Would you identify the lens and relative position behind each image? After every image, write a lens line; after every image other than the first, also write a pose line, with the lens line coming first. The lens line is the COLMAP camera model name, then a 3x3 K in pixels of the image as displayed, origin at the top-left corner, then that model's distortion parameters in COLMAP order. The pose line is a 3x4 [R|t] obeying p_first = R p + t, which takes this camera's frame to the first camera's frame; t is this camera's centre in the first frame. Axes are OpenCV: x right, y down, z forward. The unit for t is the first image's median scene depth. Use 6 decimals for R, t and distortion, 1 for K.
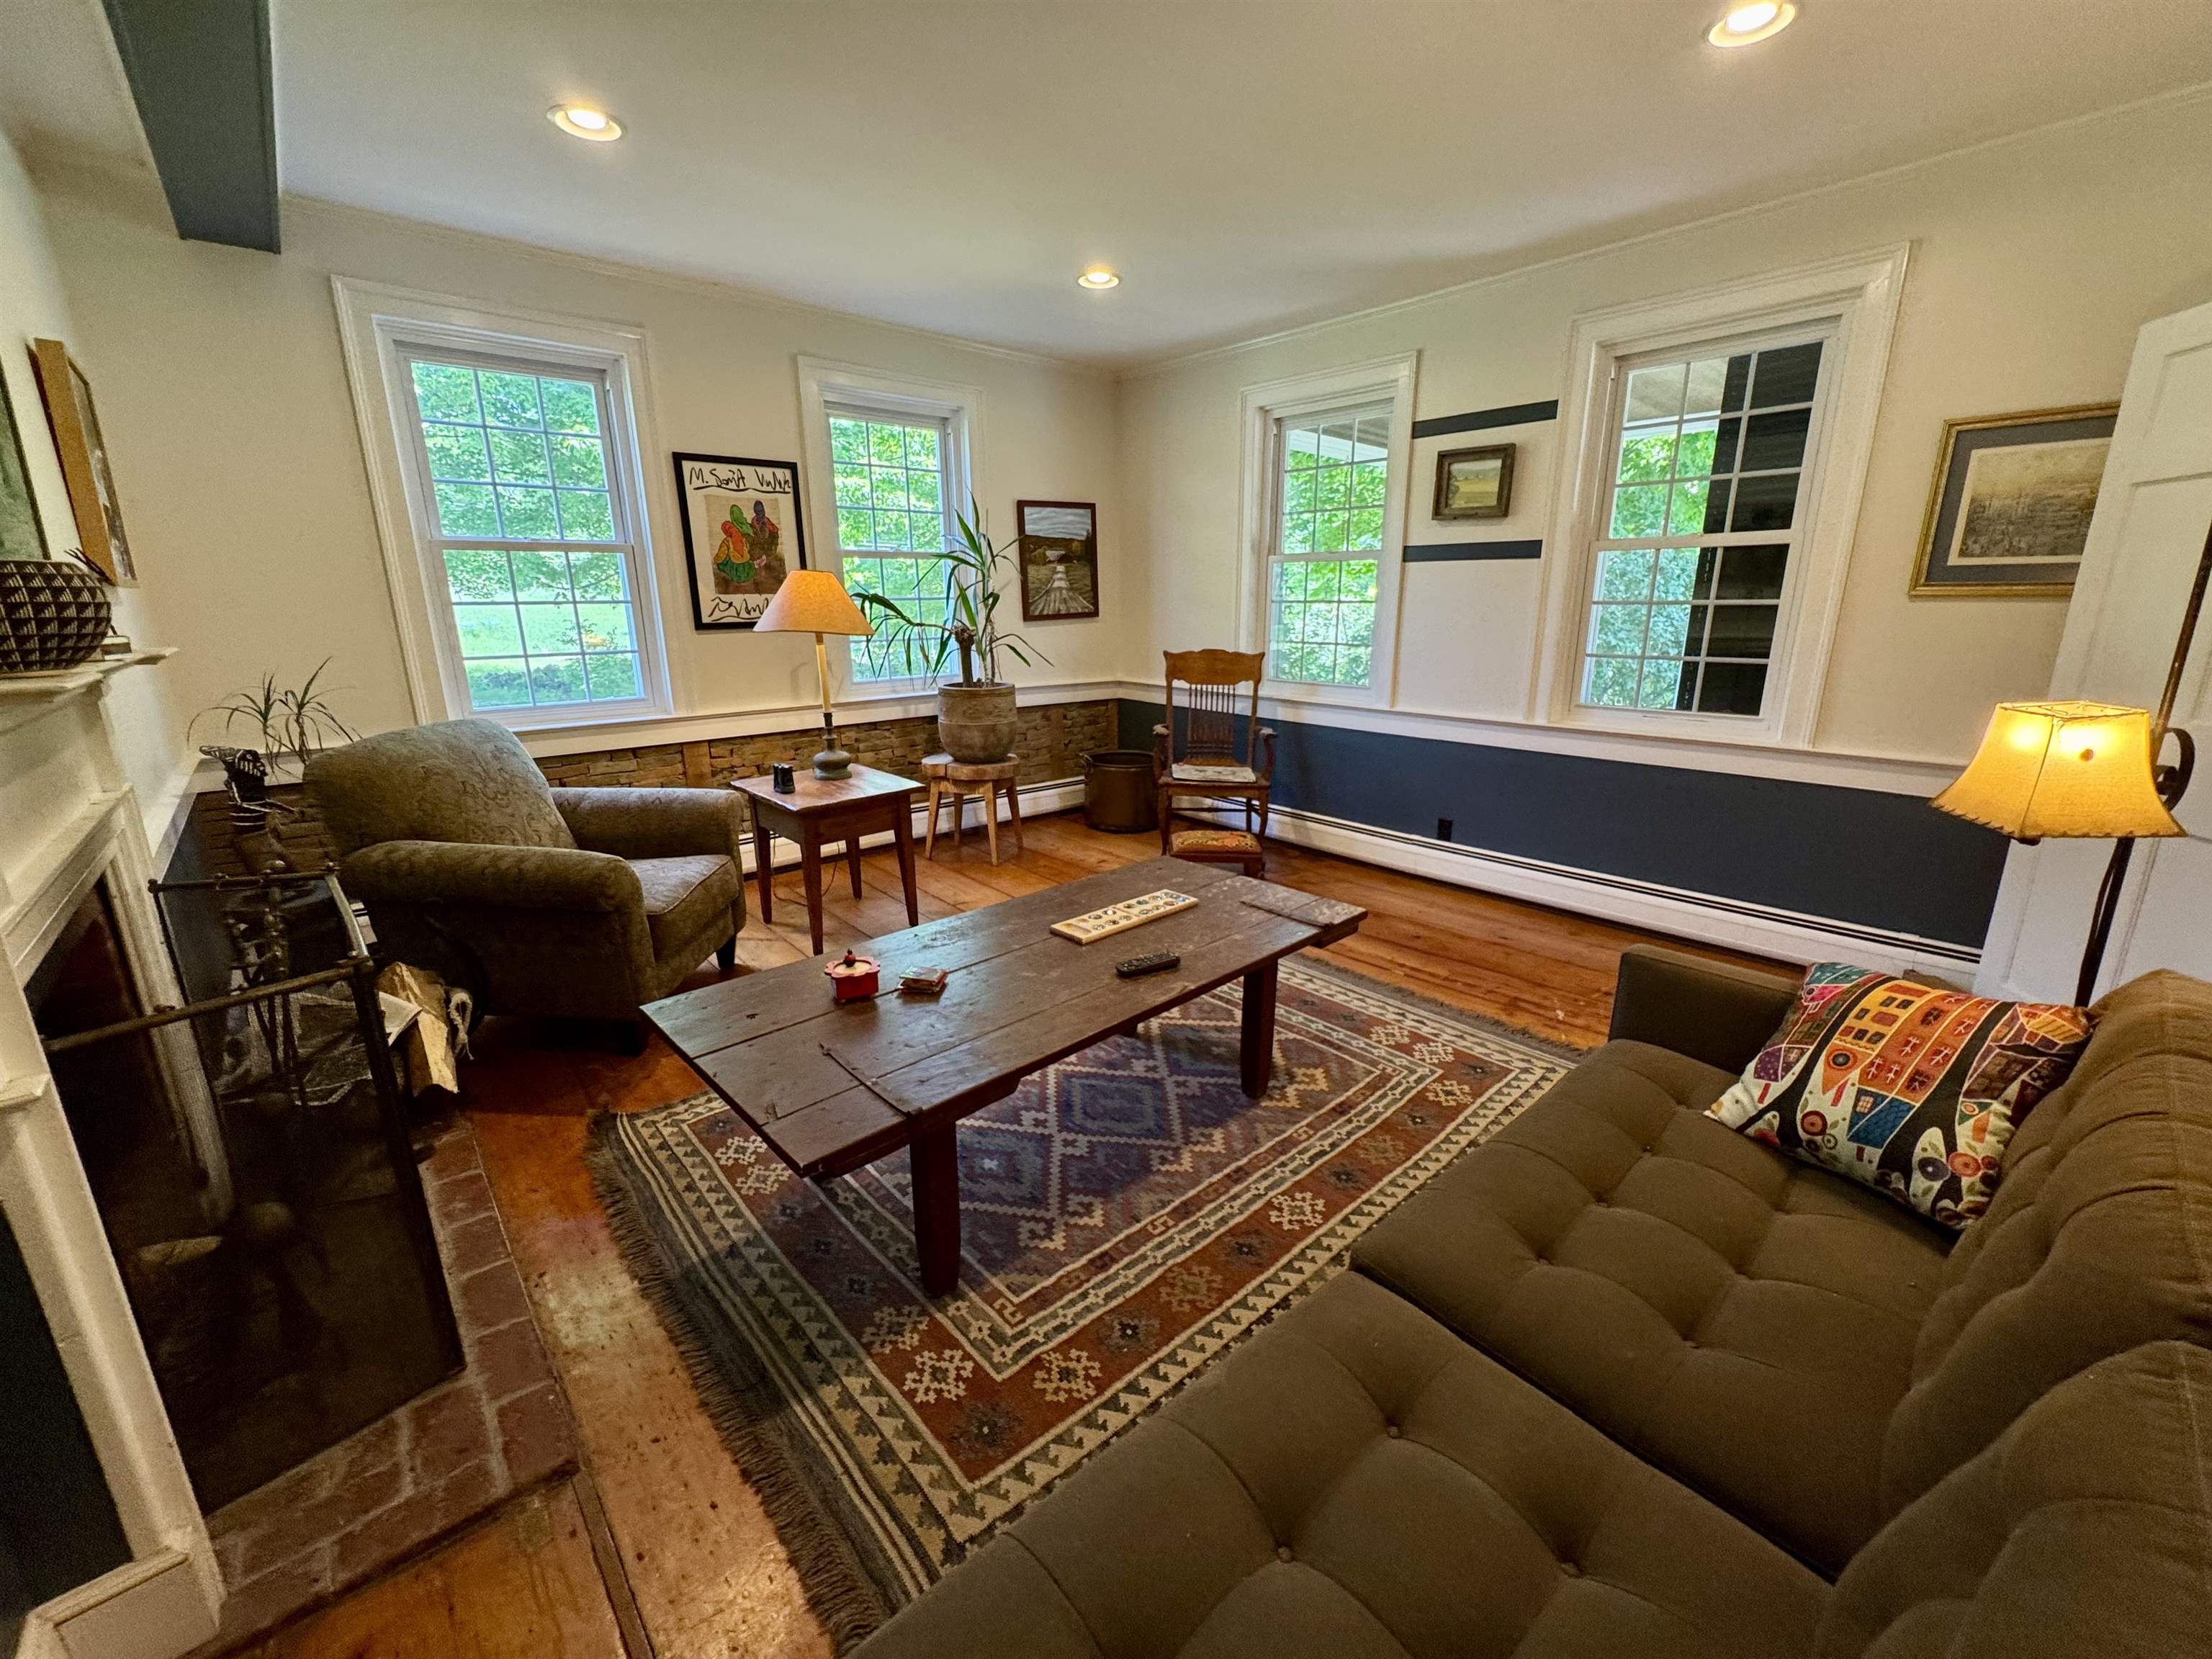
lens RADIAL K [[880.5, 0, 1108.4], [0, 880.5, 829.5], [0, 0, 1]] dist [-0.003449, -0.000561]
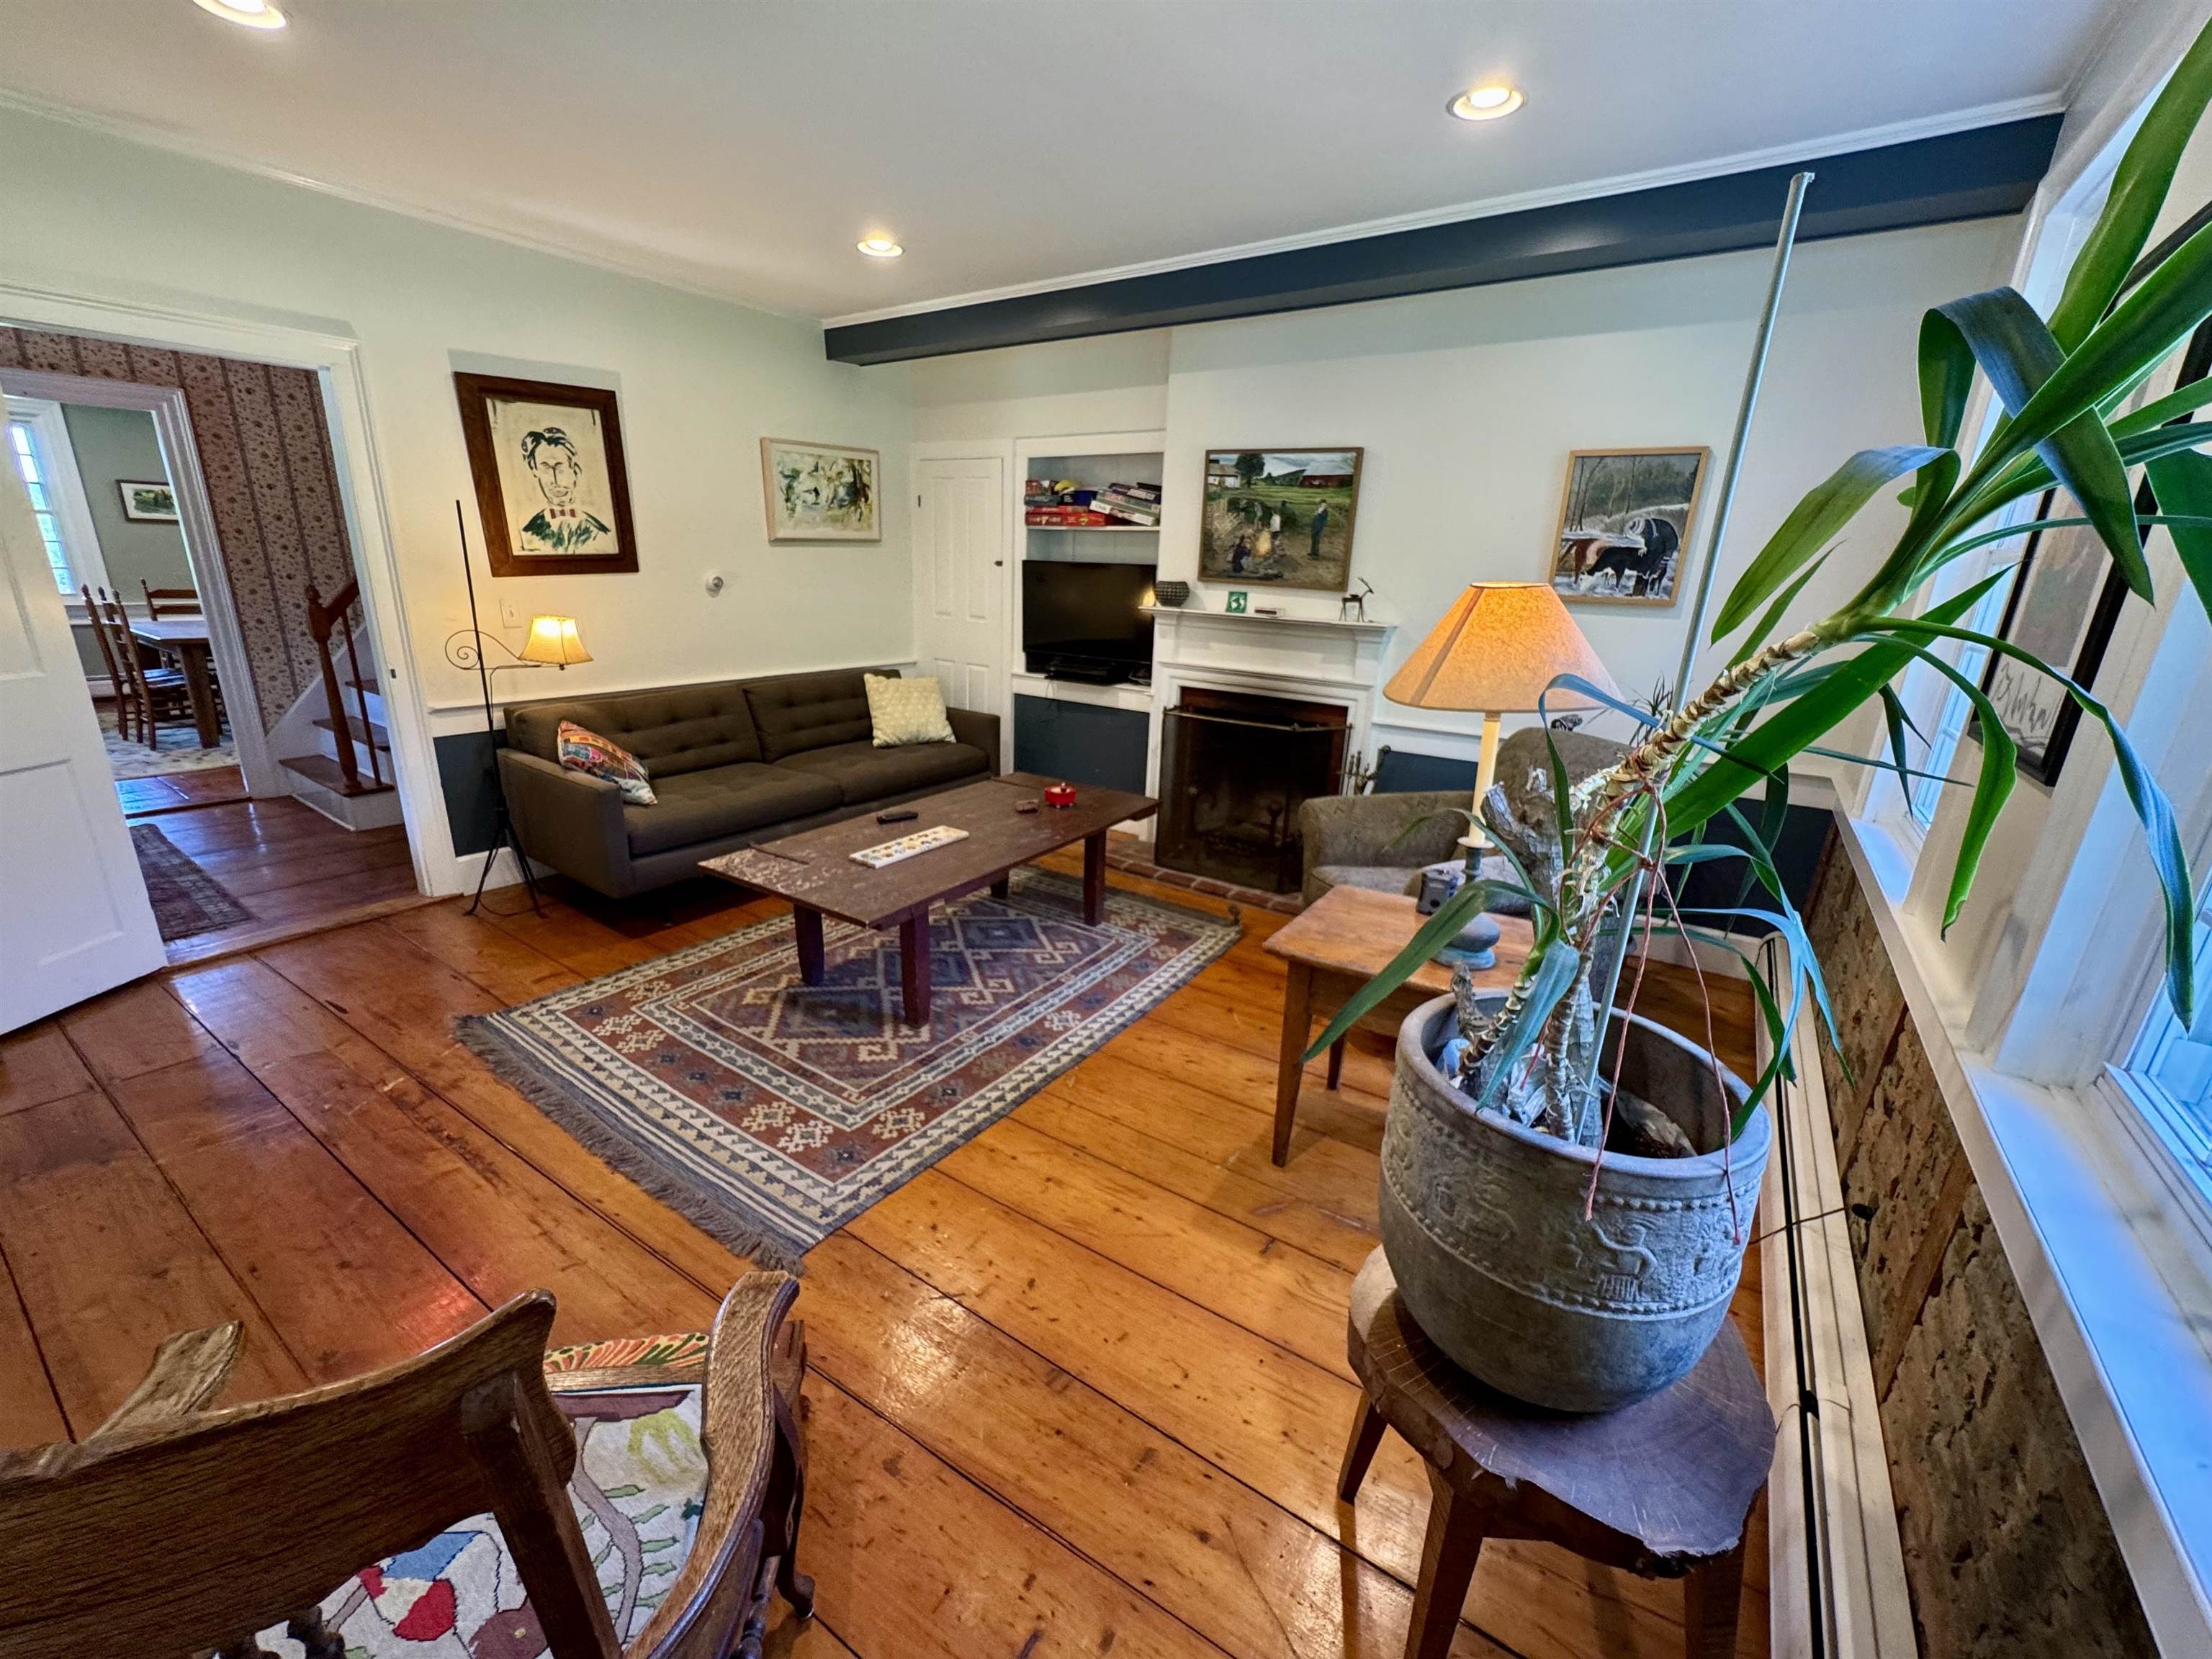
lens RADIAL K [[880.5, 0, 1108.4], [0, 880.5, 829.5], [0, 0, 1]] dist [-0.003449, -0.000561]
pose [[-0.970668, 0.042066, -0.236715, 0.035274], [-0.089903, 0.849641, 0.519643, -0.485425], [0.222982, 0.525682, -0.820937, 1.673651]]
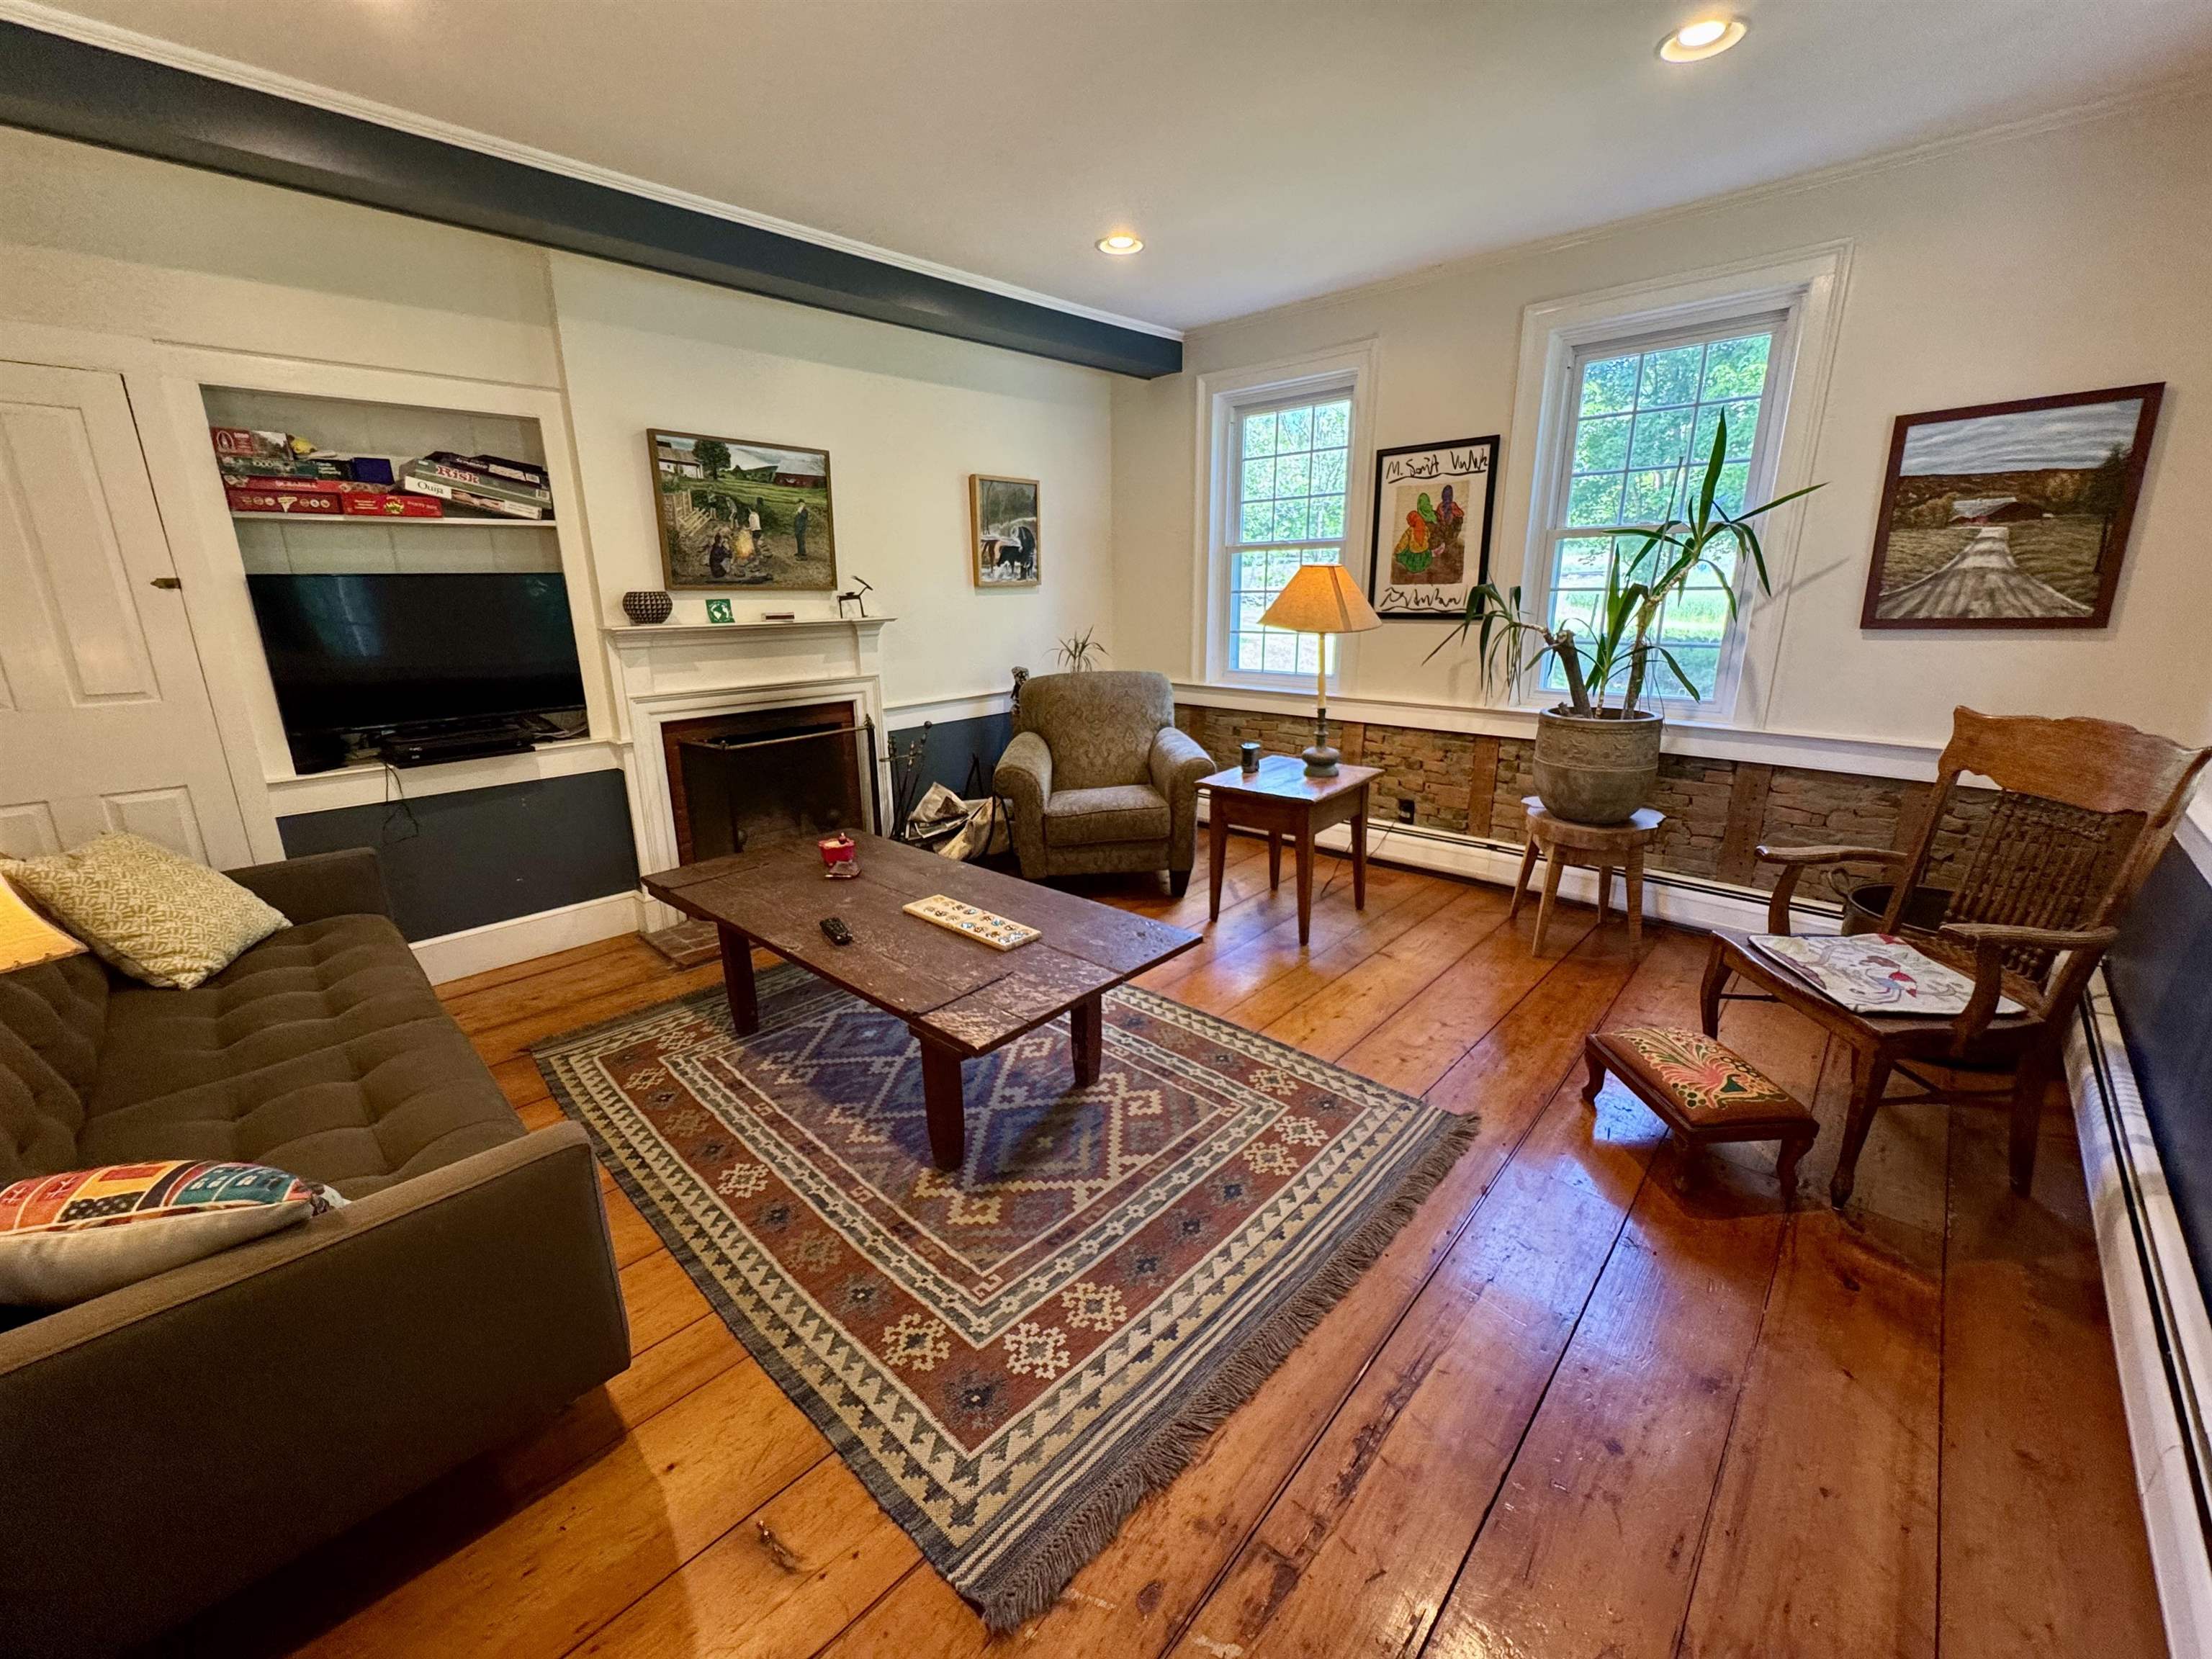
lens RADIAL K [[880.5, 0, 1108.4], [0, 880.5, 829.5], [0, 0, 1]] dist [-0.003449, -0.000561]
pose [[0.081769, 0.273818, -0.958299, 0.778317], [-0.240842, 0.938451, 0.247597, -0.231438], [0.967114, 0.210553, 0.142683, 0.790867]]
